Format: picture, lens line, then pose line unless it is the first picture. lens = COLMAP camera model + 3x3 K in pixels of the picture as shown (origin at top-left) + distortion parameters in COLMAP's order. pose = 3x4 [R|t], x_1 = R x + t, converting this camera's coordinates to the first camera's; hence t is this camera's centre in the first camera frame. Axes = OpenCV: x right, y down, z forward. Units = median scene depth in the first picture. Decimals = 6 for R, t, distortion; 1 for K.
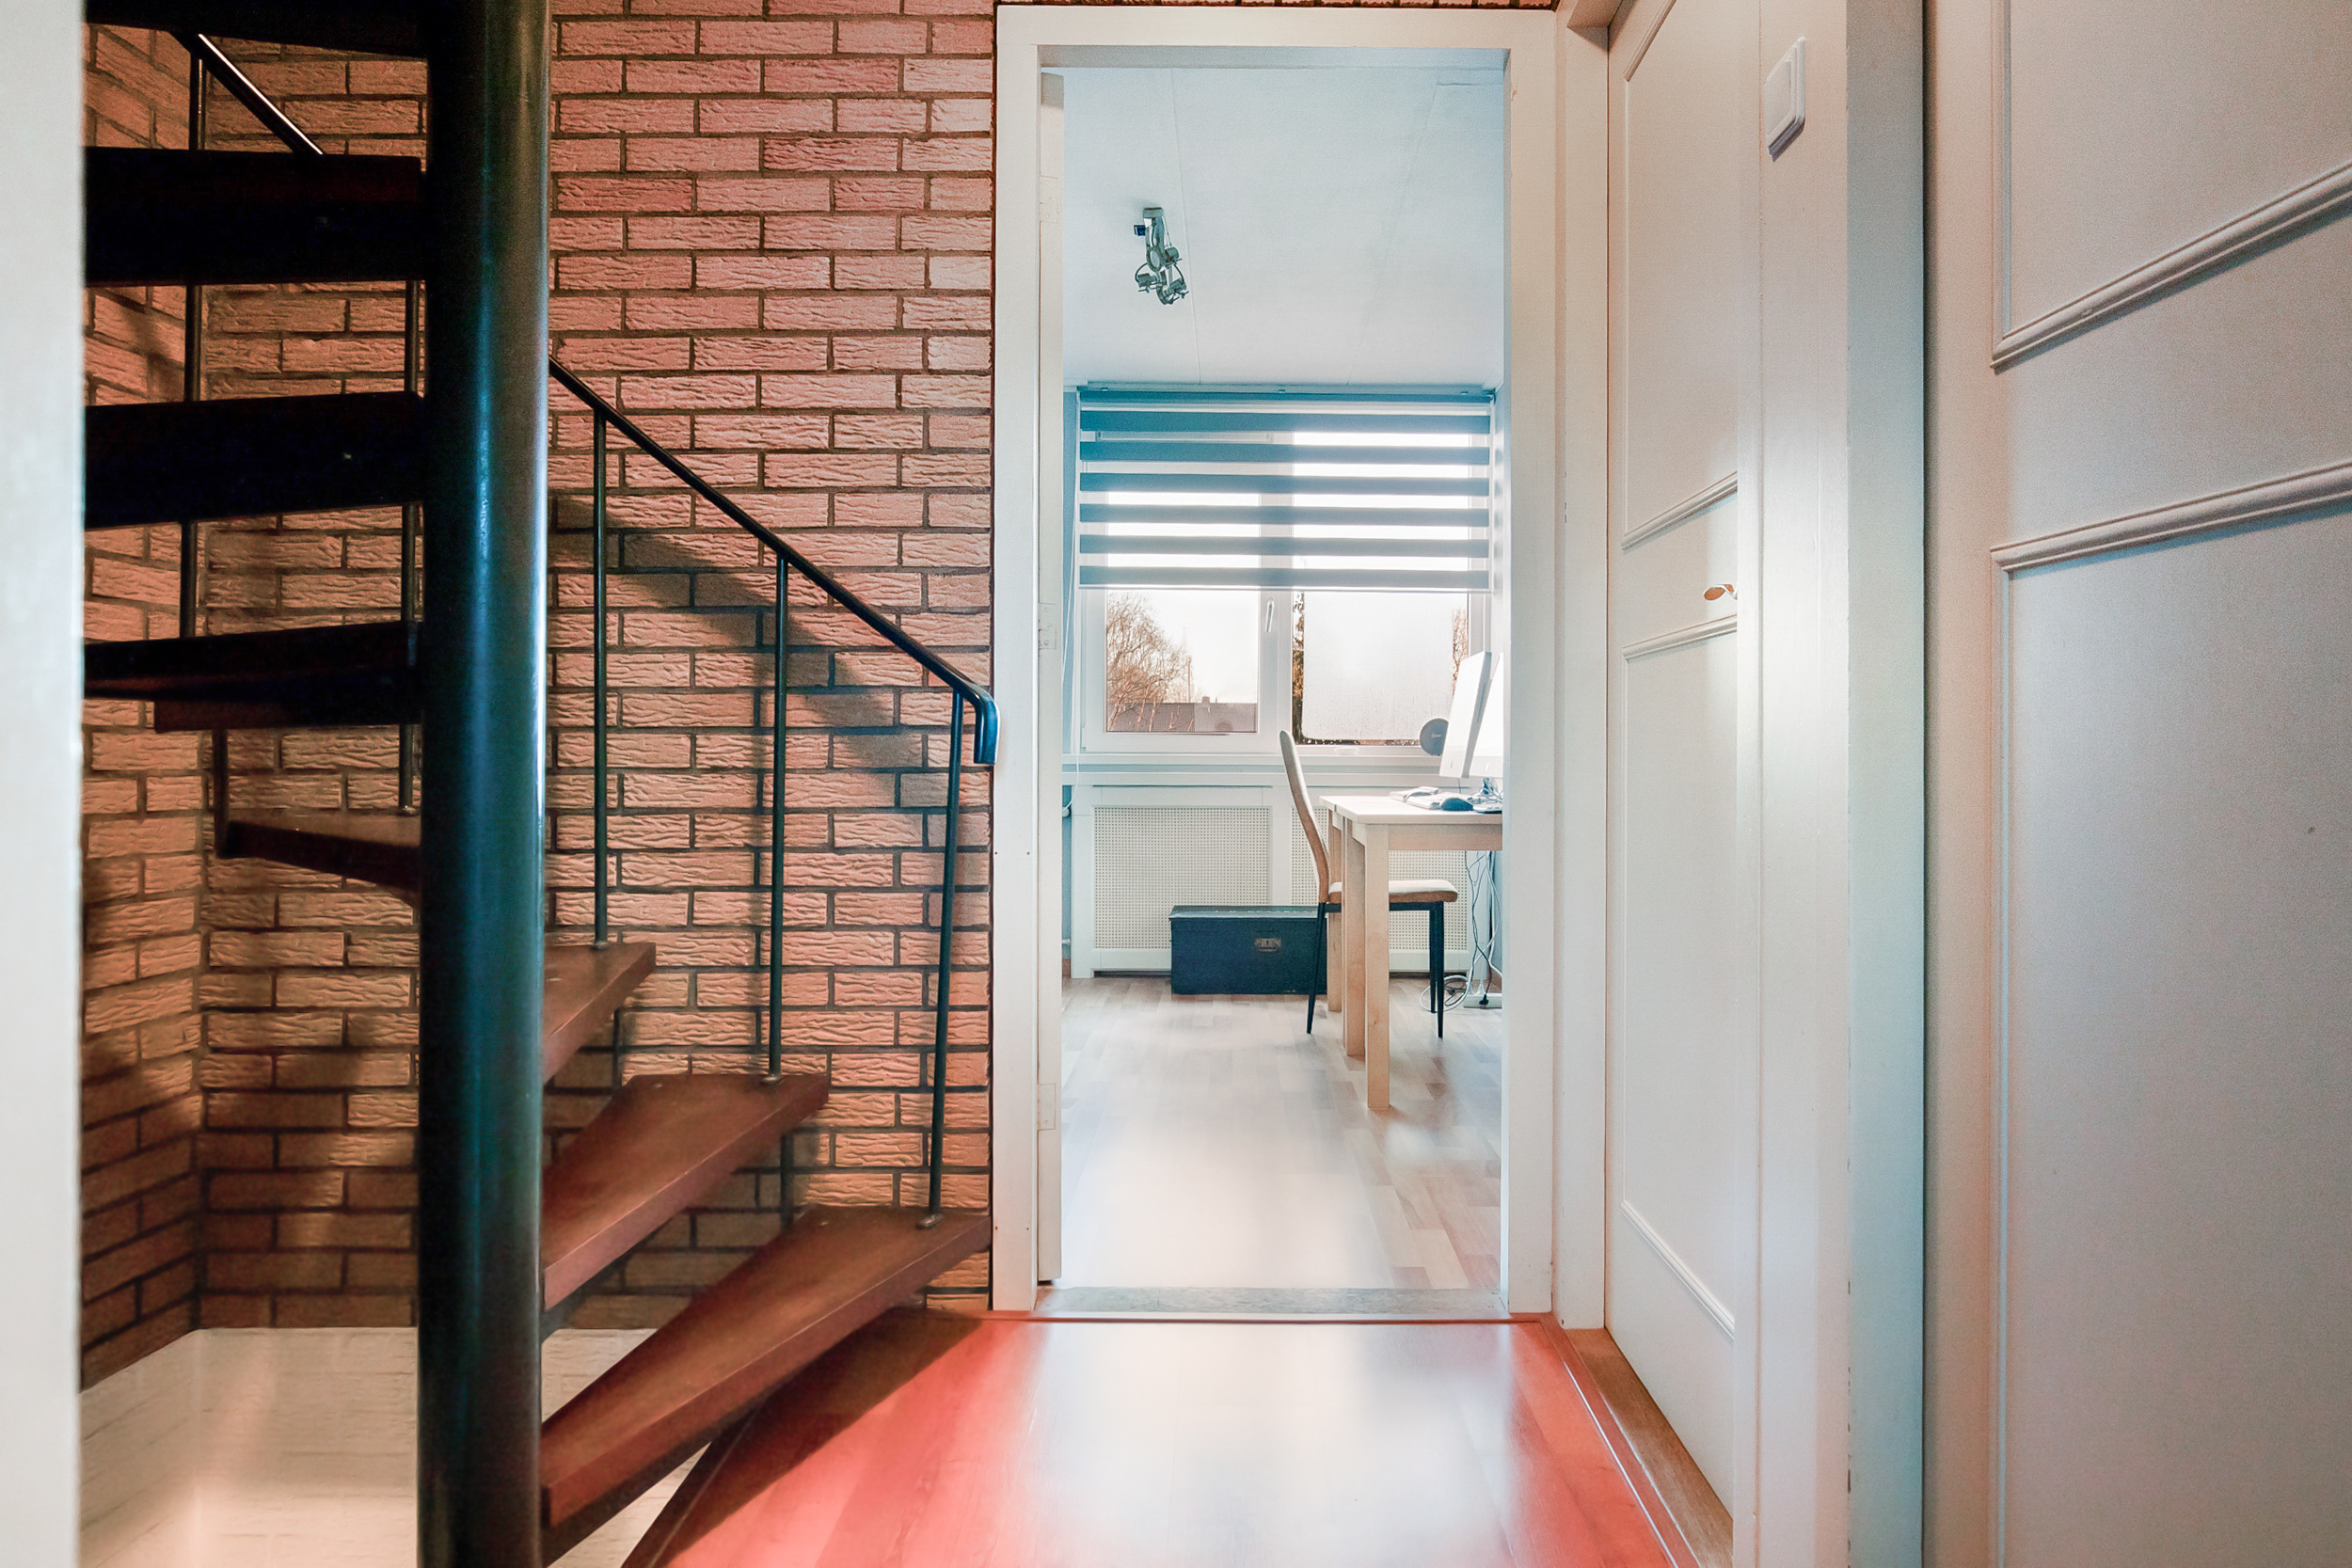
lens RADIAL K [[1406.9, 0, 1191.5], [0, 1406.9, 778.9], [0, 0, 1]] dist [-0.014112, 0.002955]
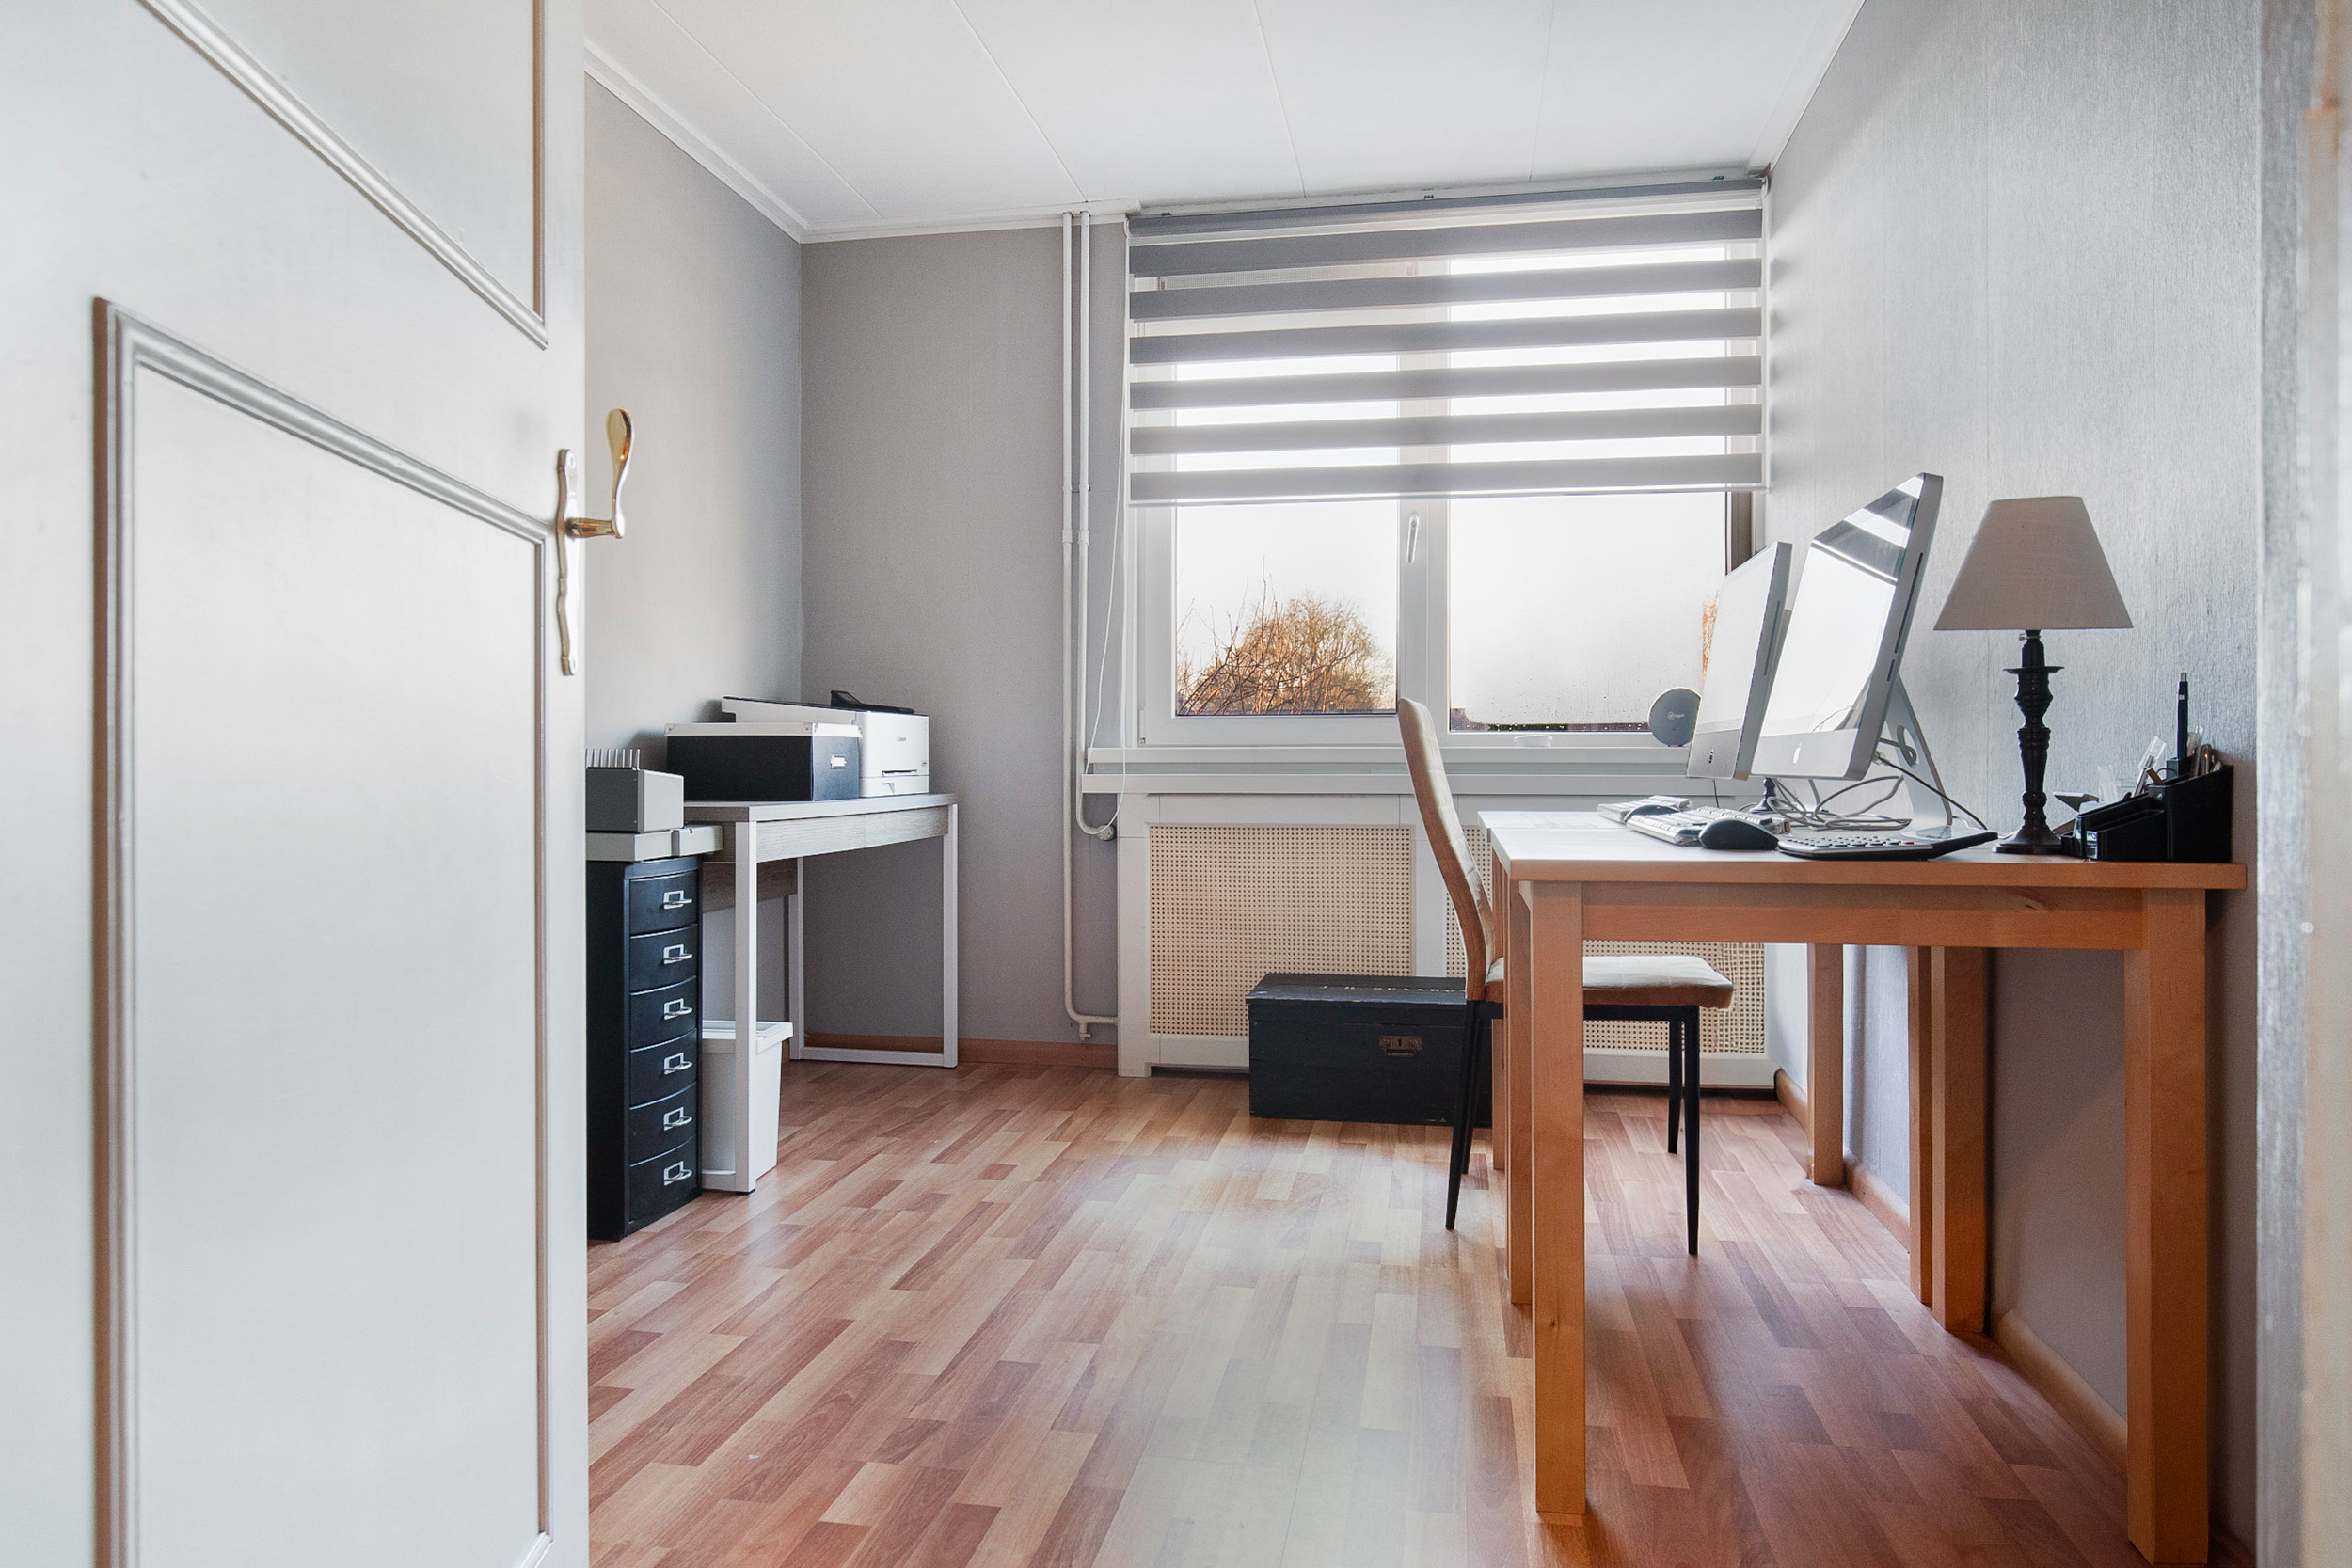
lens RADIAL K [[1406.9, 0, 1166.3], [0, 1406.9, 789.4], [0, 0, 1]] dist [-0.014112, 0.002955]
pose [[0.985873, -0.004310, -0.167441, 0.052480], [0.004719, 0.999987, 0.002040, 0.001122], [0.167430, -0.002801, 0.985880, 0.332853]]
